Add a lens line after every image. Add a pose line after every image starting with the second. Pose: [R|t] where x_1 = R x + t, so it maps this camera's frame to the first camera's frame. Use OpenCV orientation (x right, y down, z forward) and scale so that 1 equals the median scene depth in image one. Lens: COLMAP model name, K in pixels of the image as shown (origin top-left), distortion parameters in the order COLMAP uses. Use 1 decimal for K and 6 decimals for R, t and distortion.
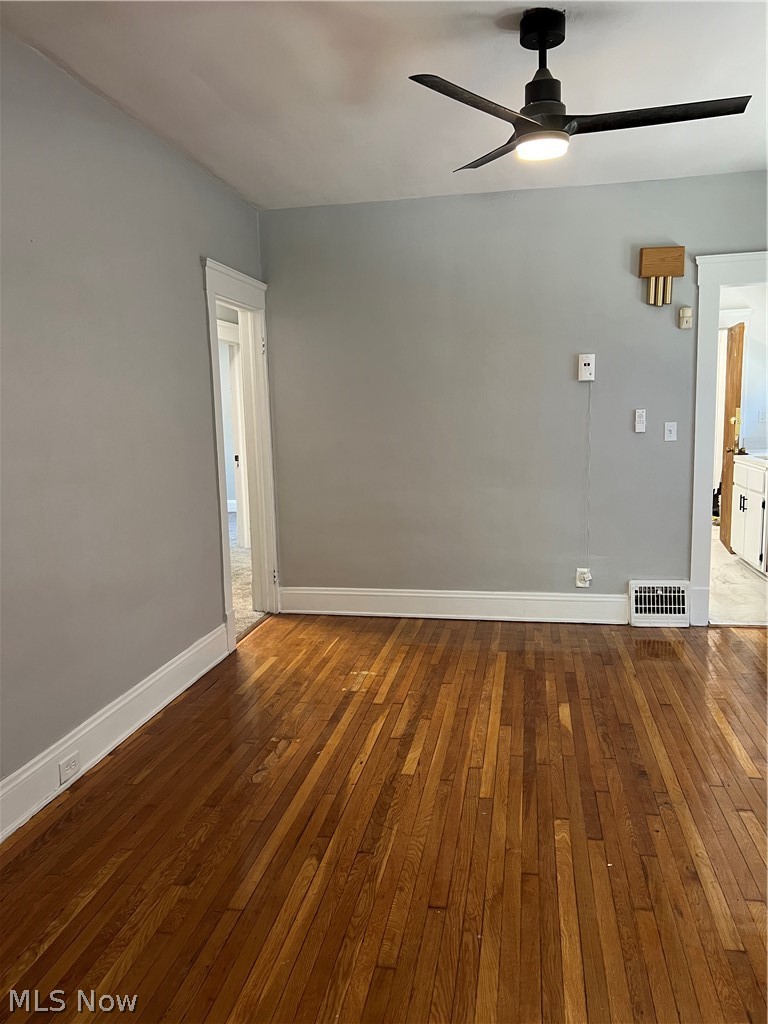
lens RADIAL K [[771.9, 0, 385.9], [0, 771.9, 516.6], [0, 0, 1]] dist [0.060341, -0.067890]
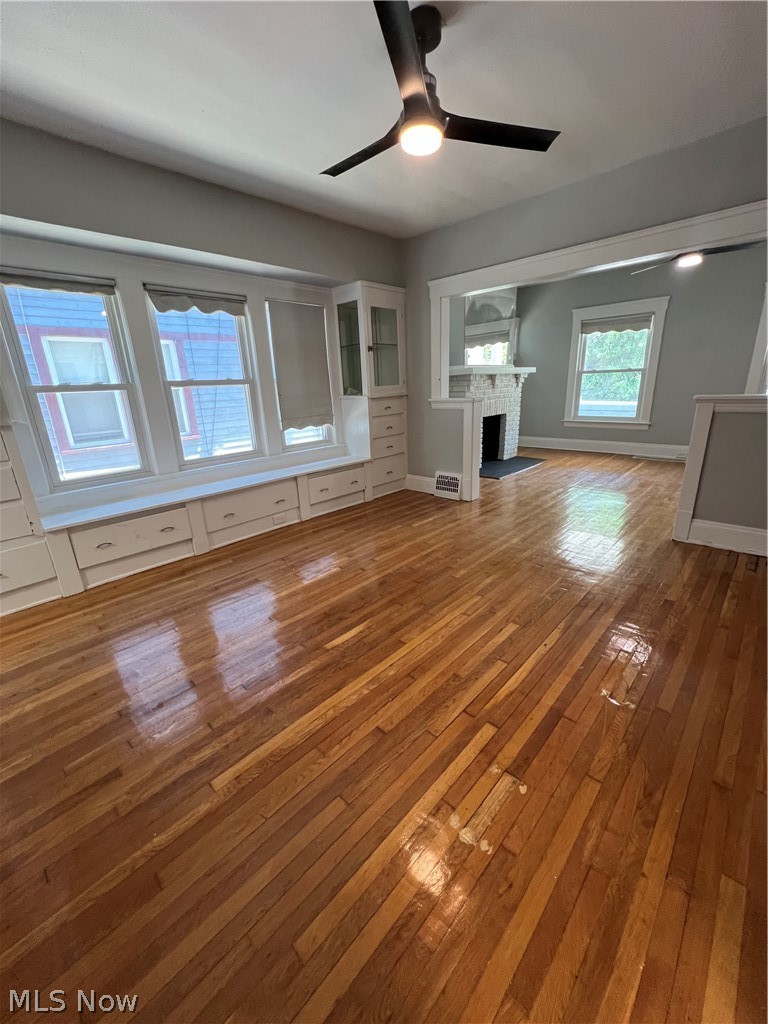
lens RADIAL K [[410.5, 0, 381.0], [0, 410.5, 512.1], [0, 0, 1]] dist [-0.001542, -0.000056]
pose [[-0.832439, -0.109150, 0.543260, -0.109713], [0.138204, 0.908526, 0.394309, -0.129354], [-0.536605, 0.403319, -0.741208, 1.158804]]
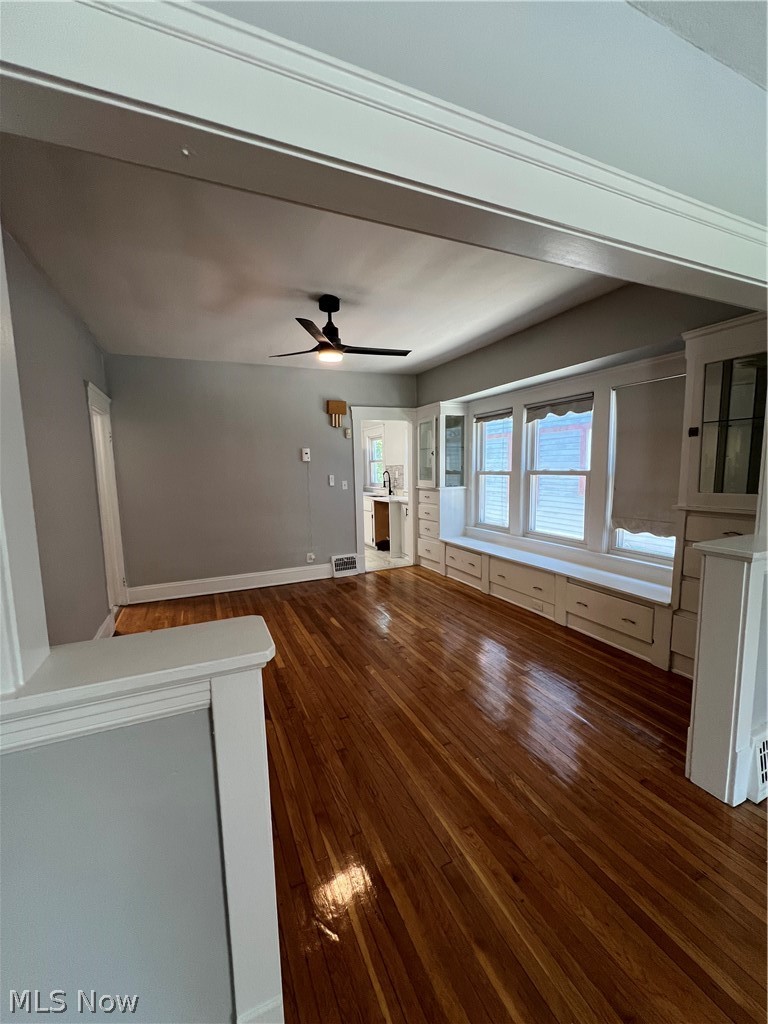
lens RADIAL K [[410.5, 0, 381.0], [0, 410.5, 512.1], [0, 0, 1]] dist [-0.001542, -0.000056]
pose [[0.823749, -0.061022, 0.563662, -0.229732], [0.085171, 0.996228, -0.016620, -0.008371], [-0.560521, 0.061698, 0.825839, 0.006820]]
